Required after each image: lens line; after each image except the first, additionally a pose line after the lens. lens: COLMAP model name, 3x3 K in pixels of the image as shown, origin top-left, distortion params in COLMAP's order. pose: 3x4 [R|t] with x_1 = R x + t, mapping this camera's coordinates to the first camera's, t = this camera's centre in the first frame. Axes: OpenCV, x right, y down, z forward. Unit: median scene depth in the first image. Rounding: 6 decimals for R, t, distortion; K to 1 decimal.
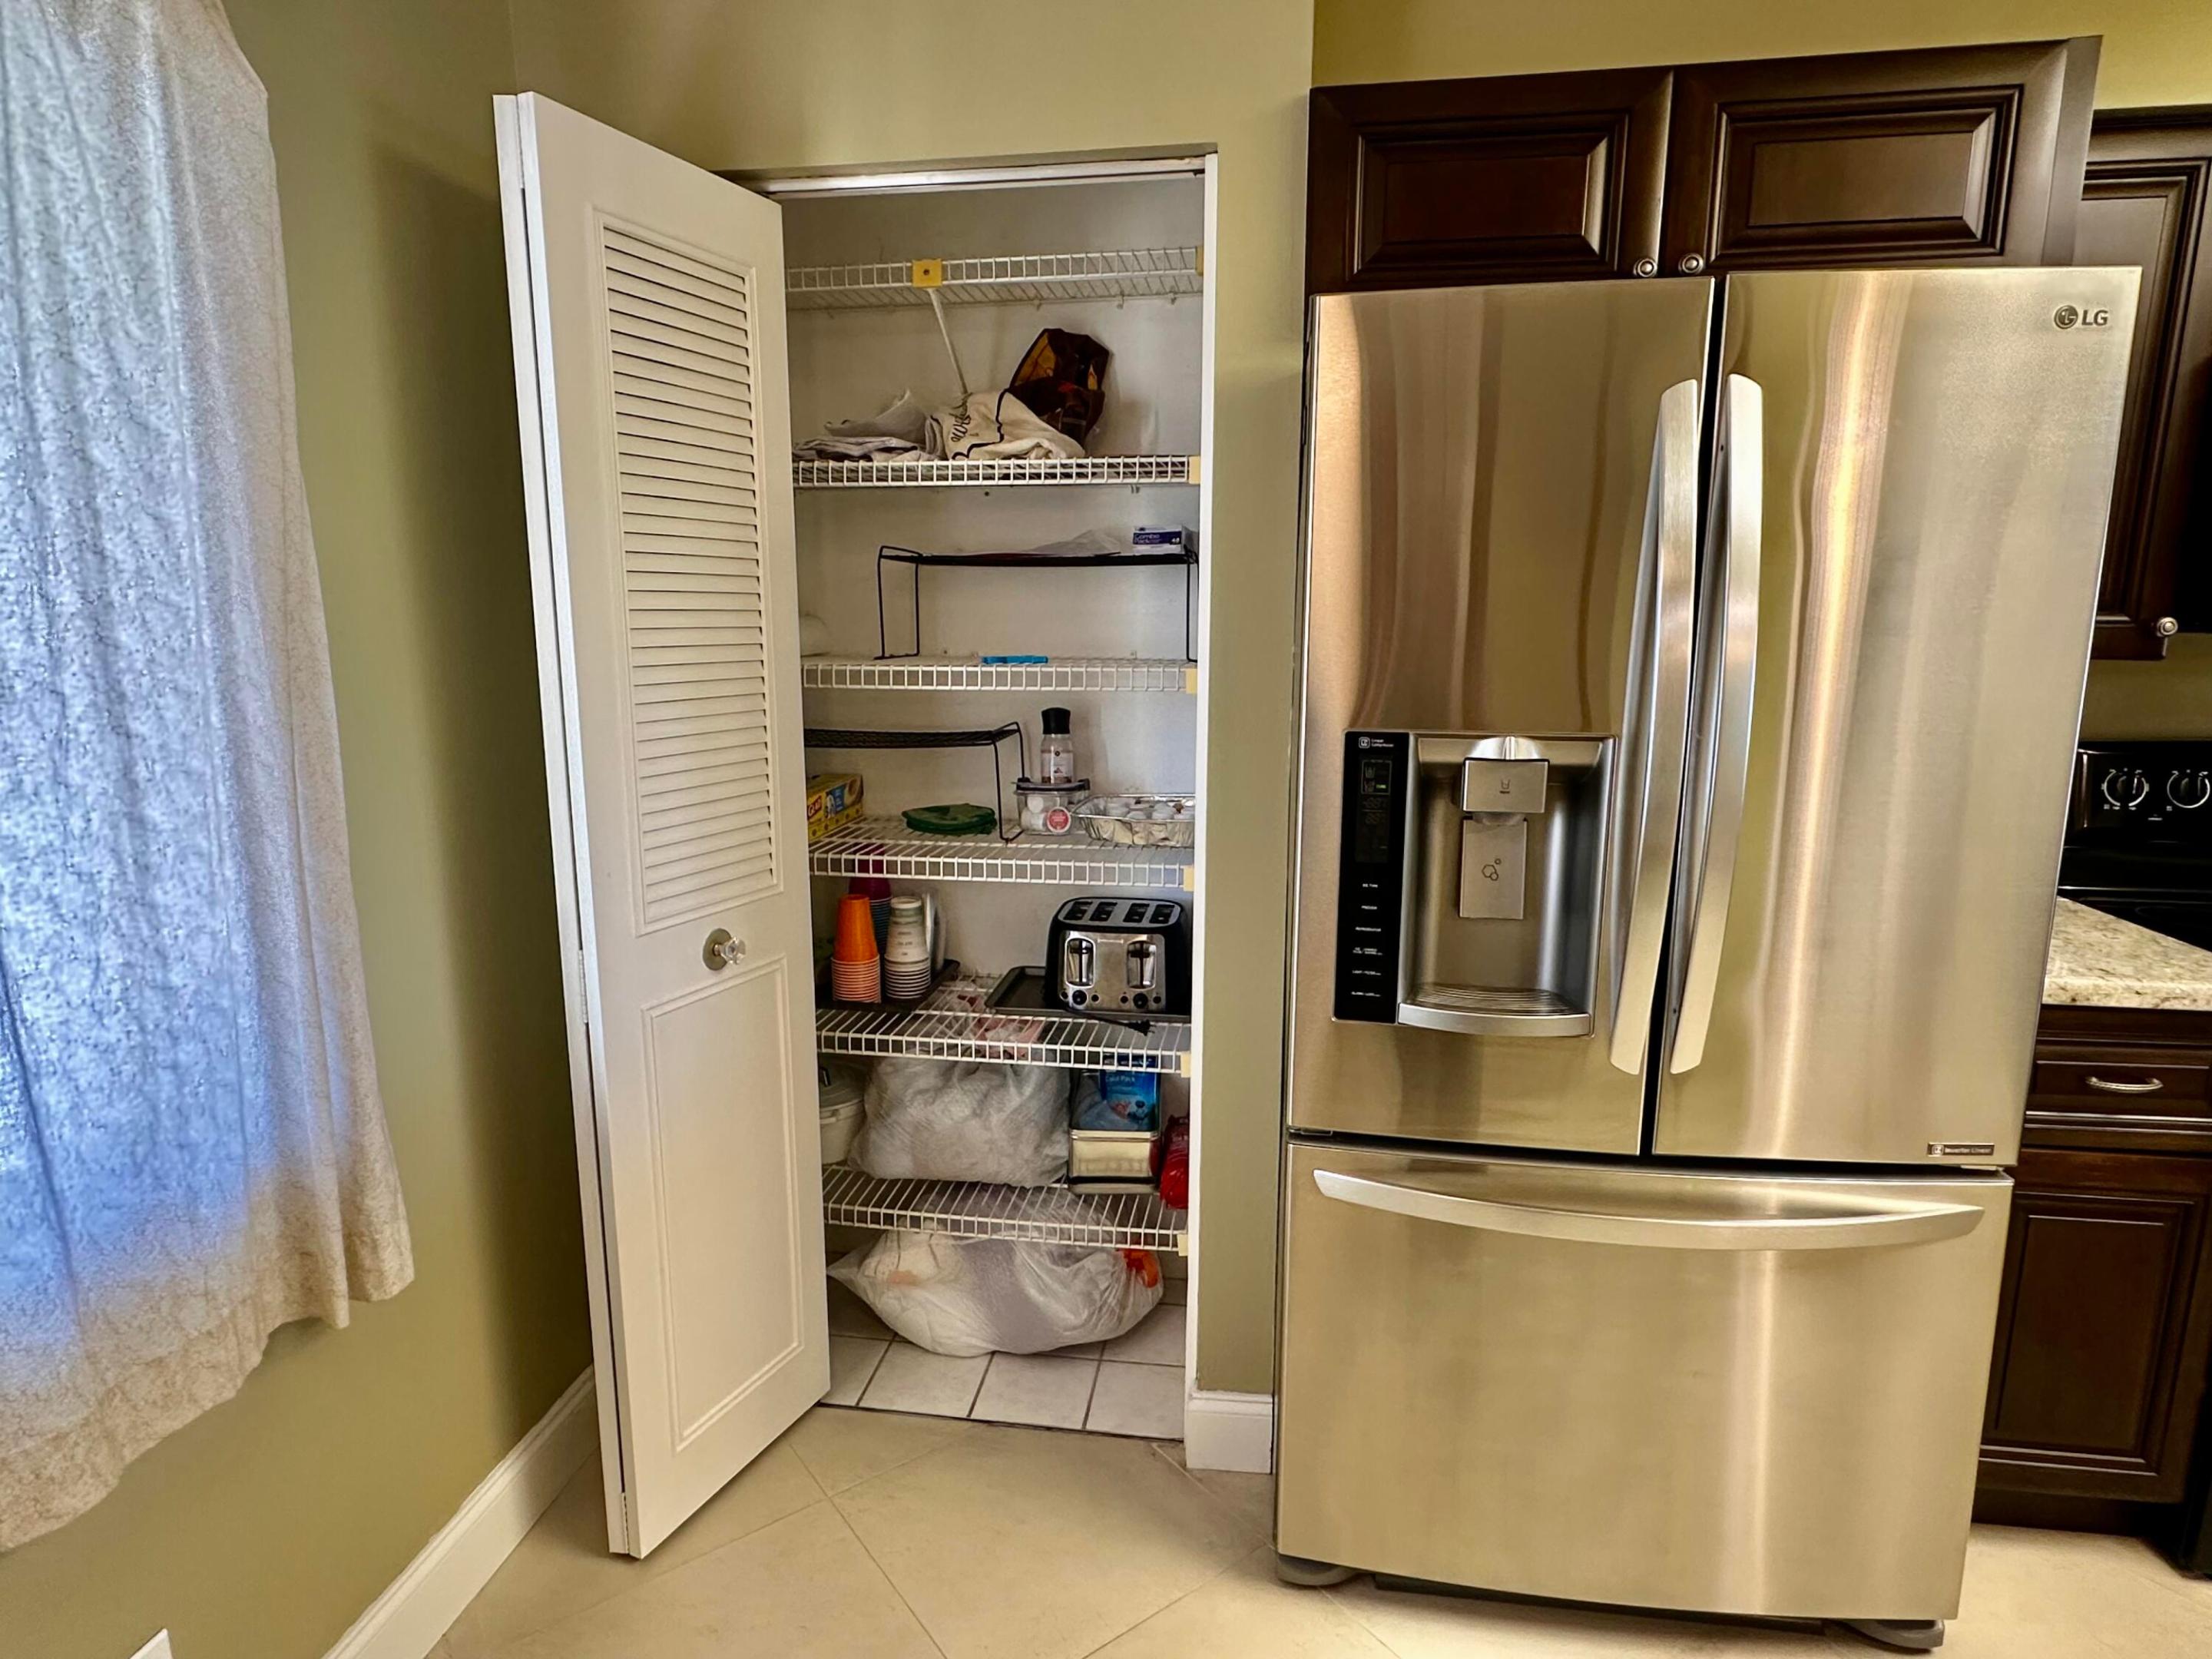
lens RADIAL K [[1219.6, 0, 1106.0], [0, 1219.6, 829.5], [0, 0, 1]] dist [-0.002906, 0.001660]
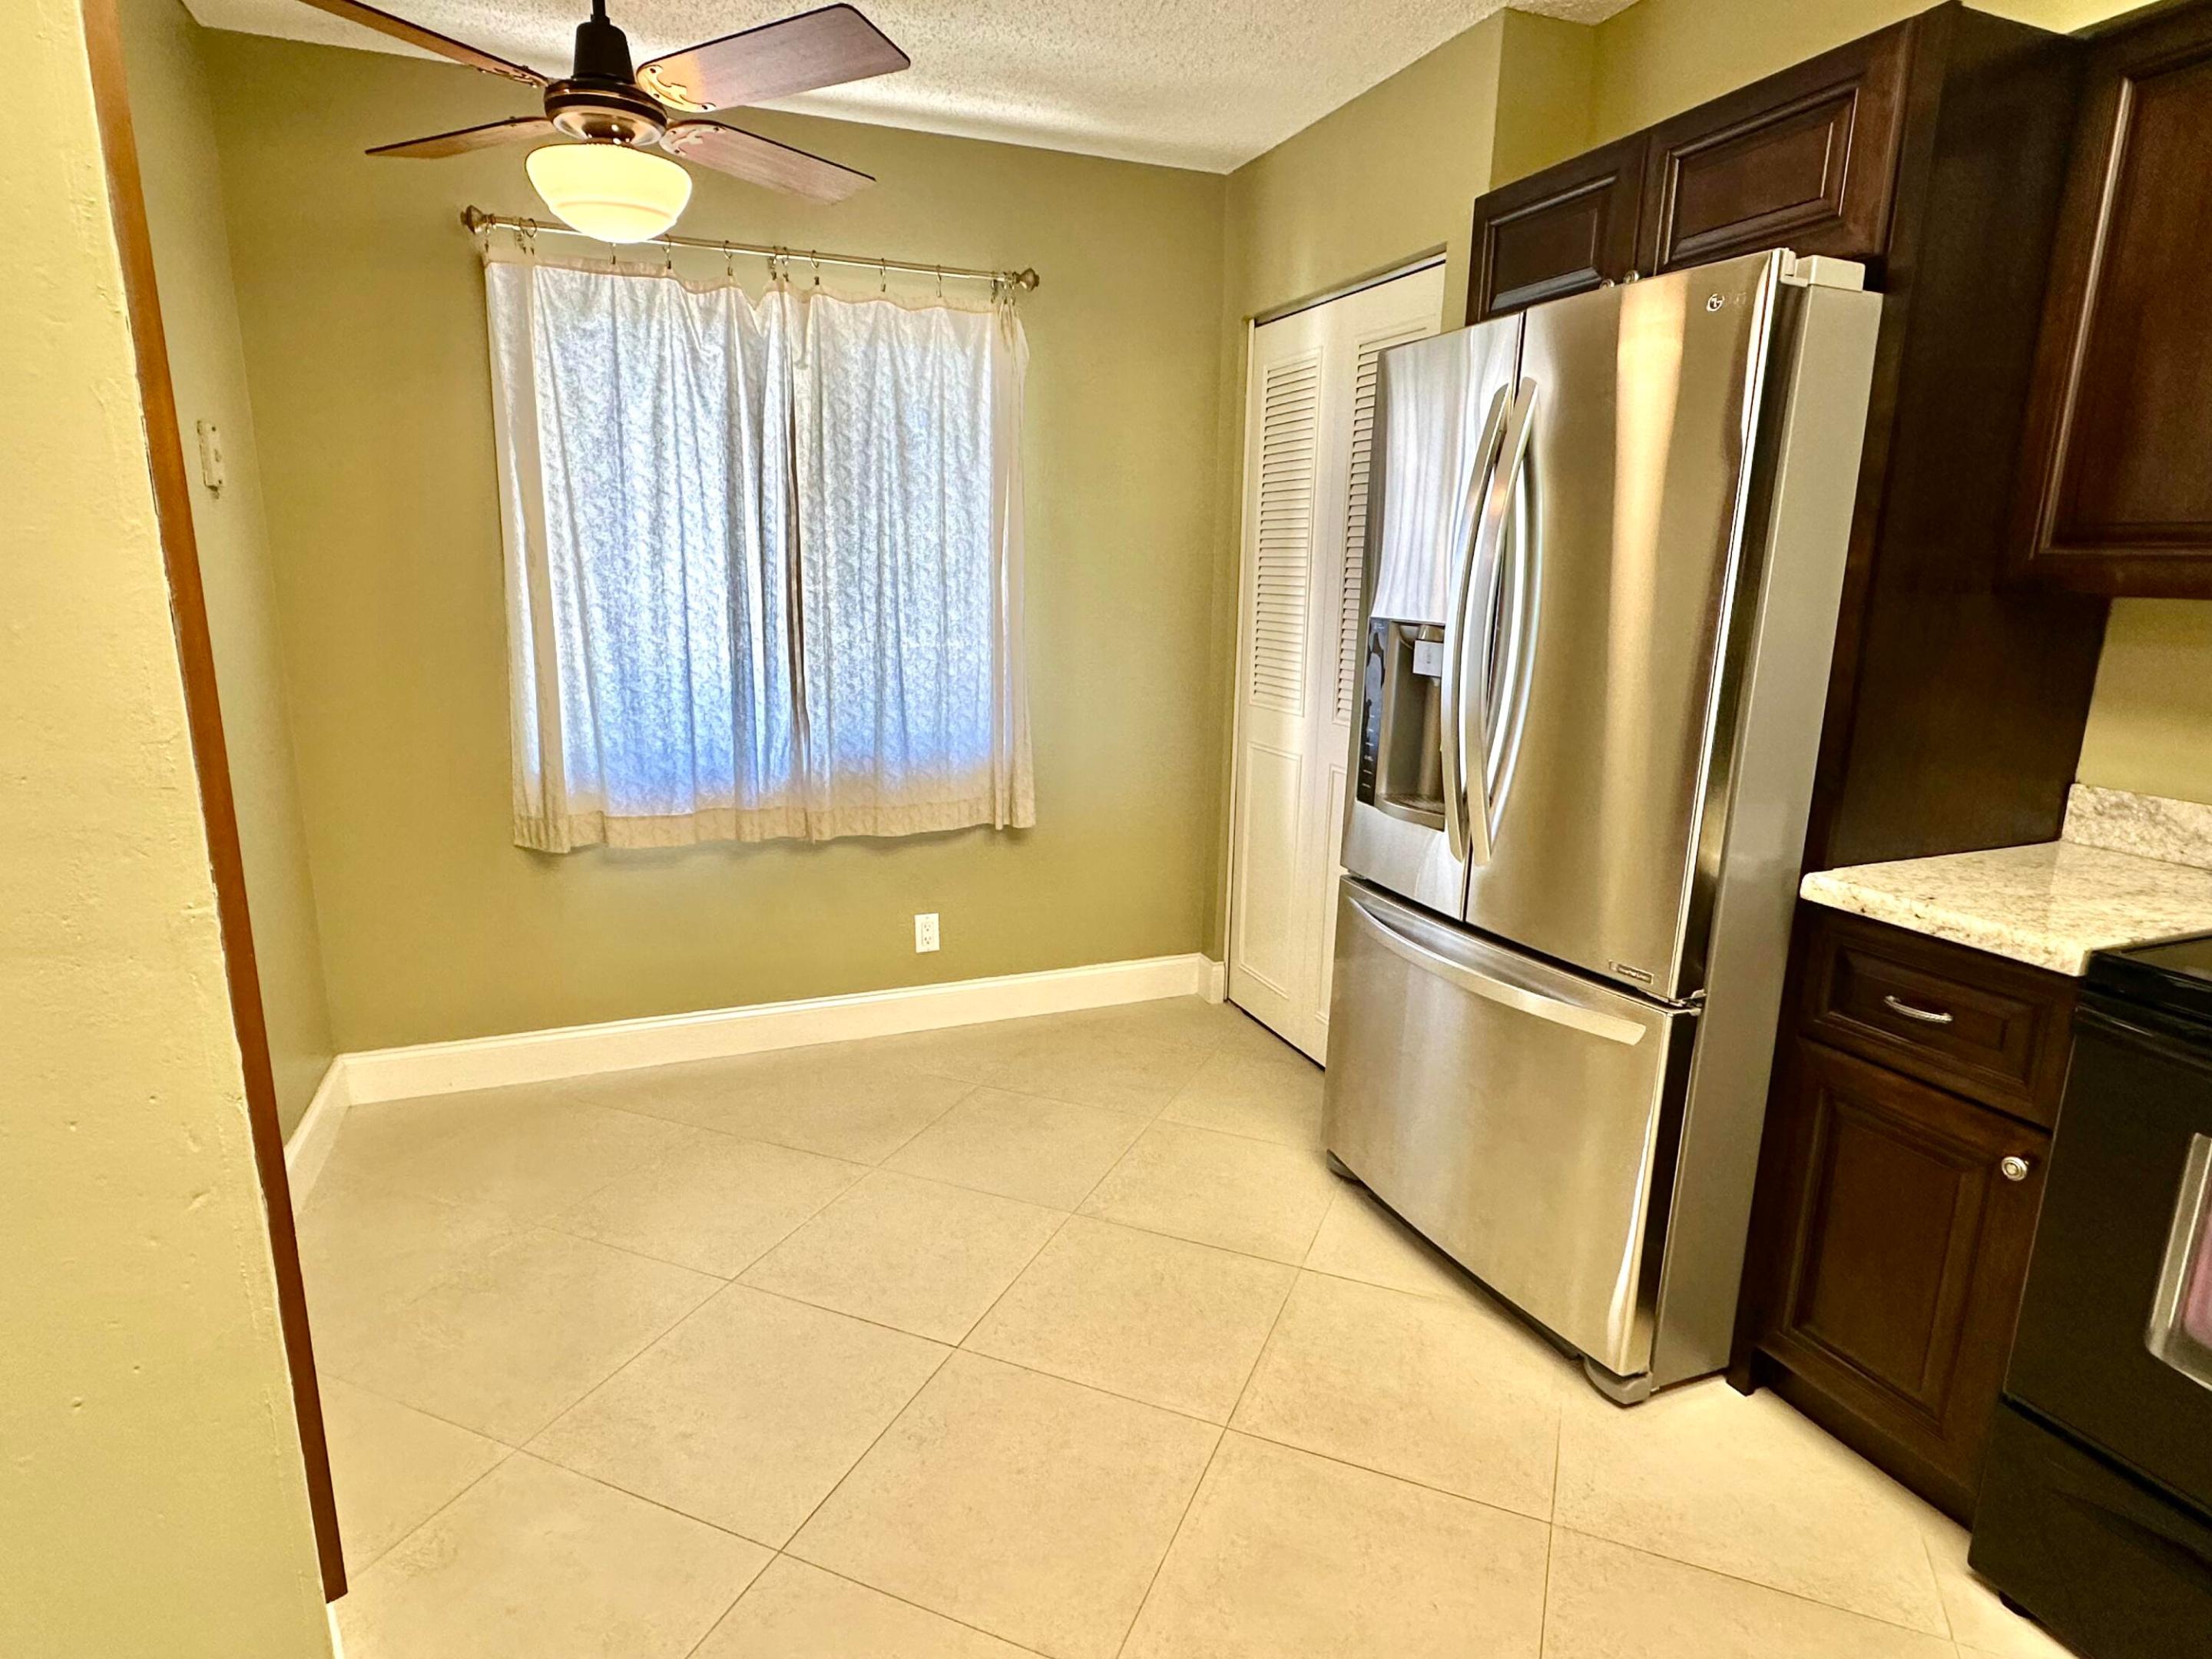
lens RADIAL K [[1219.6, 0, 1106.0], [0, 1219.6, 829.5], [0, 0, 1]] dist [-0.002906, 0.001660]
pose [[0.505576, 0.188859, -0.841858, 1.403294], [-0.172925, 0.978130, 0.115580, 0.065047], [0.845275, 0.087144, 0.527177, -0.127756]]
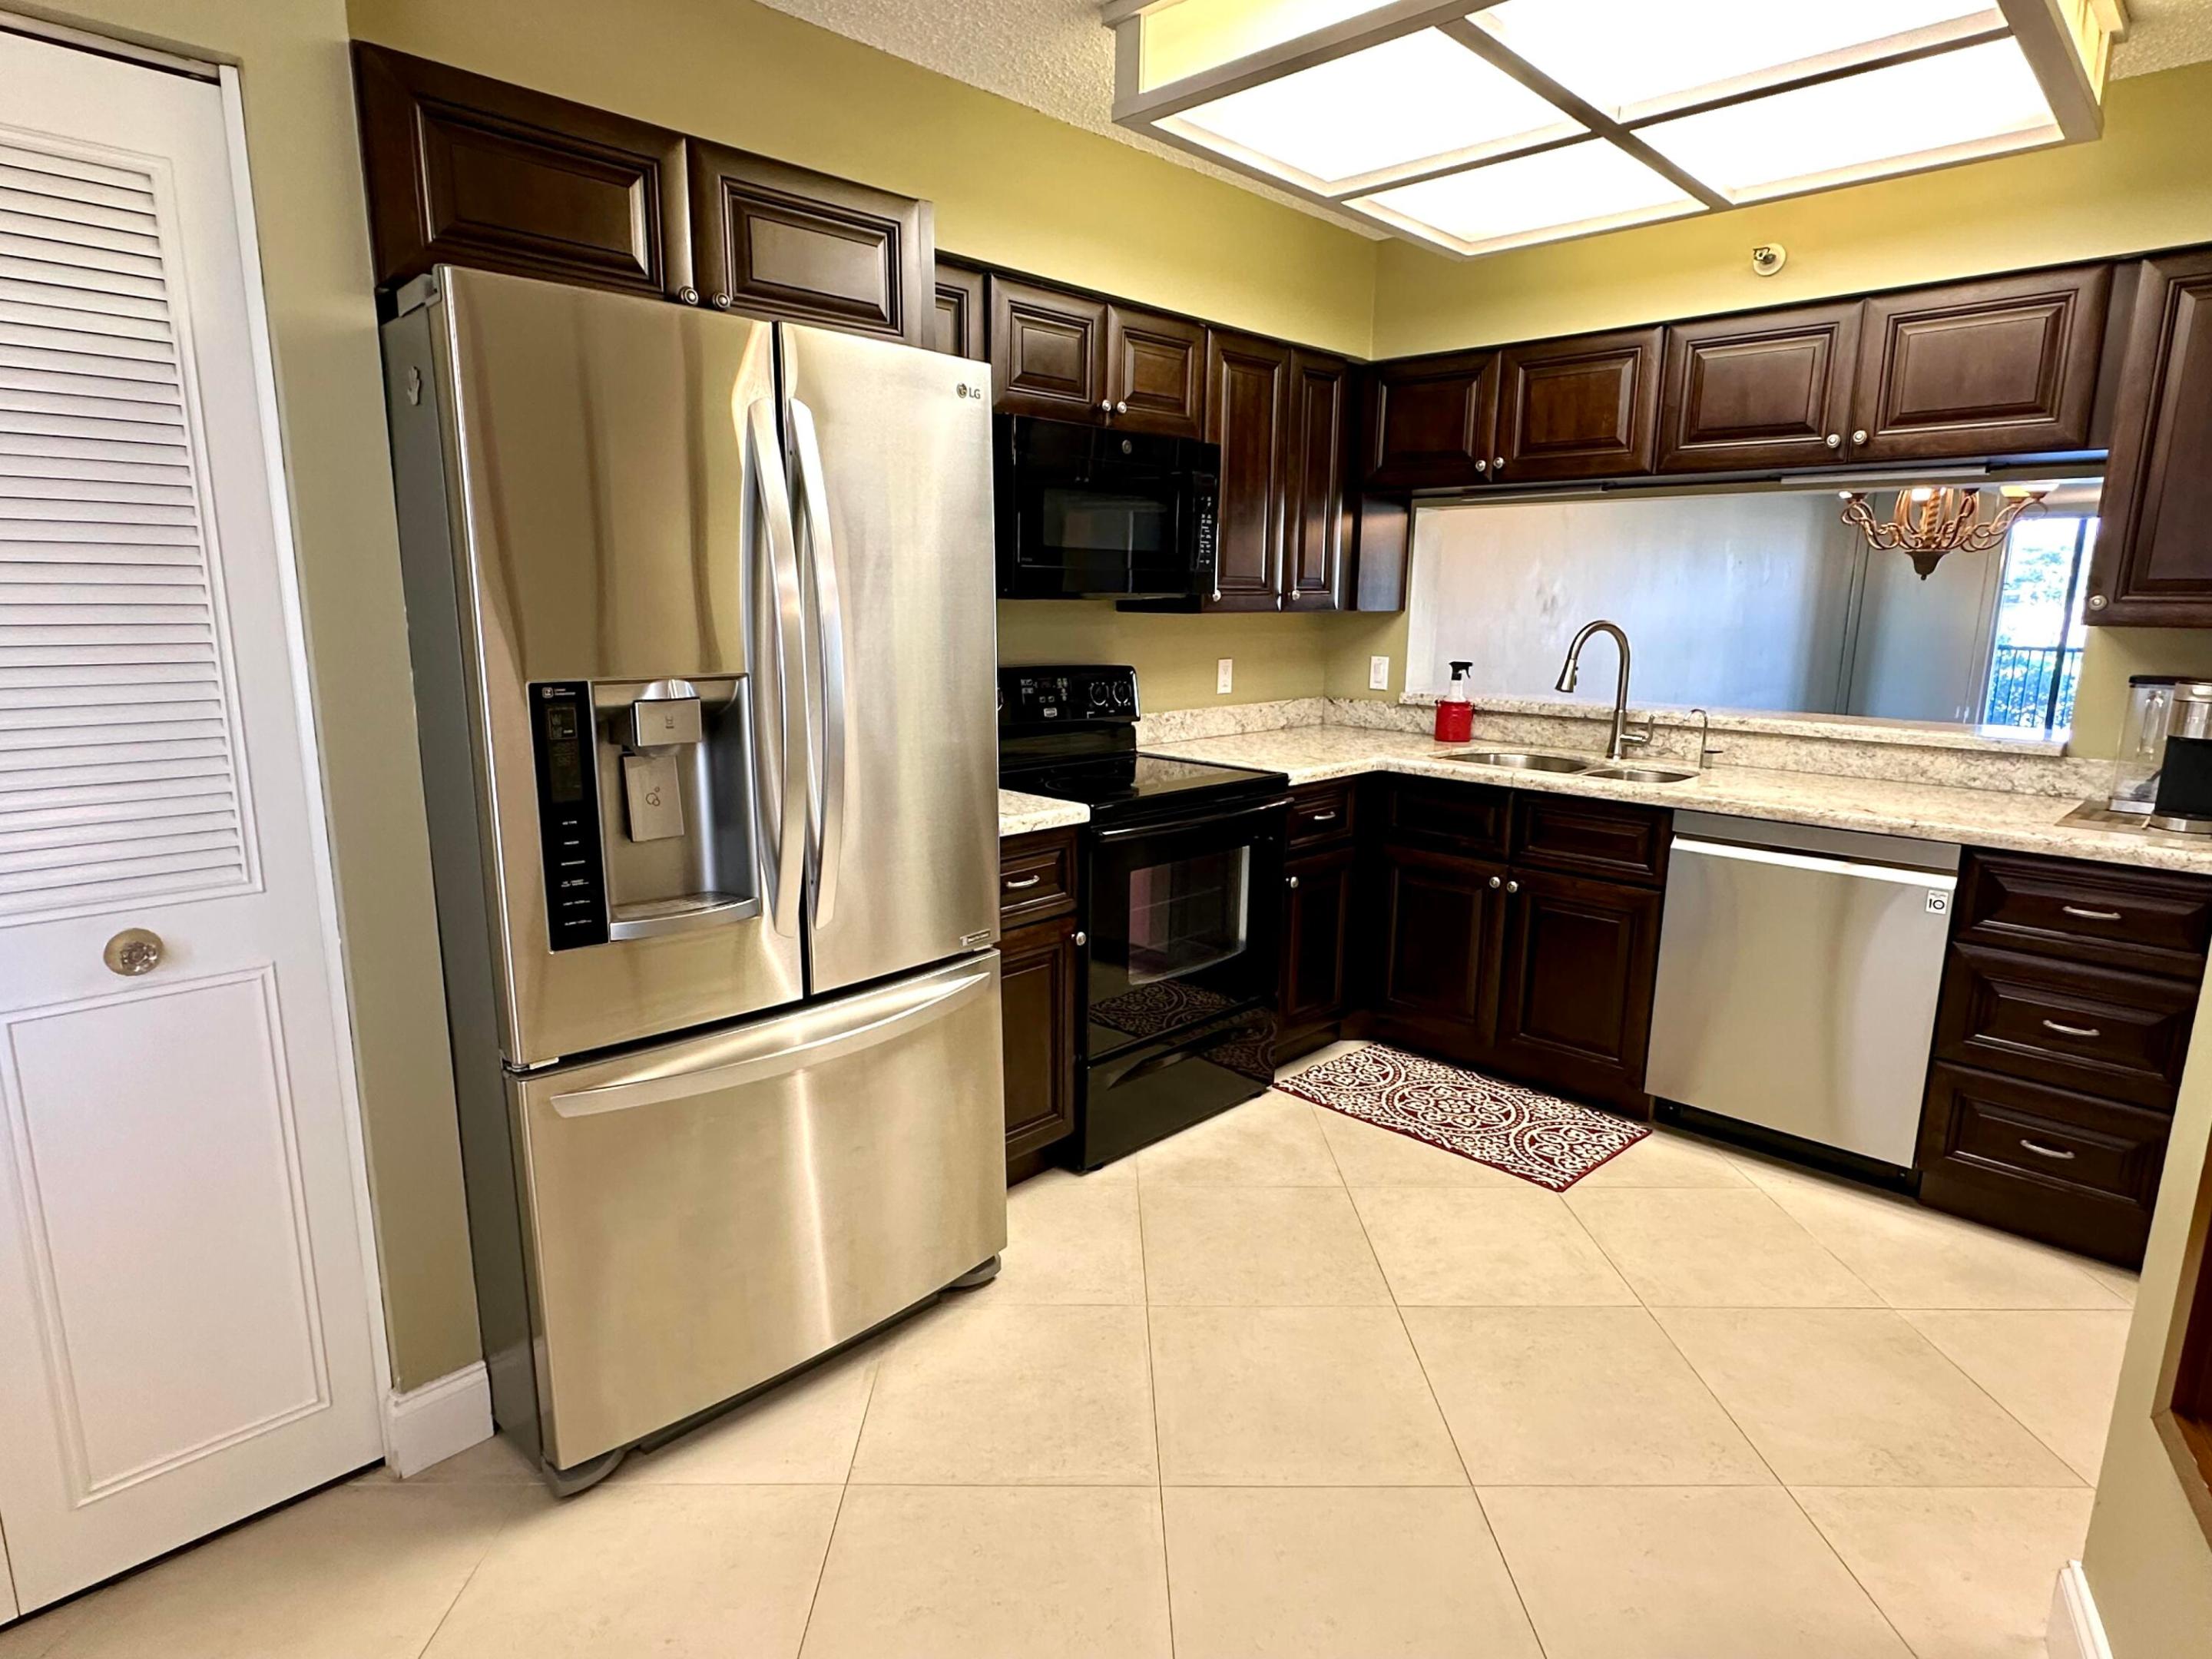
lens RADIAL K [[1219.6, 0, 1106.0], [0, 1219.6, 829.5], [0, 0, 1]] dist [-0.002906, 0.001660]
pose [[0.587165, -0.147353, 0.795943, -0.372583], [0.134741, 0.987365, 0.083393, 0.025313], [-0.798174, 0.058281, 0.599601, -0.041779]]
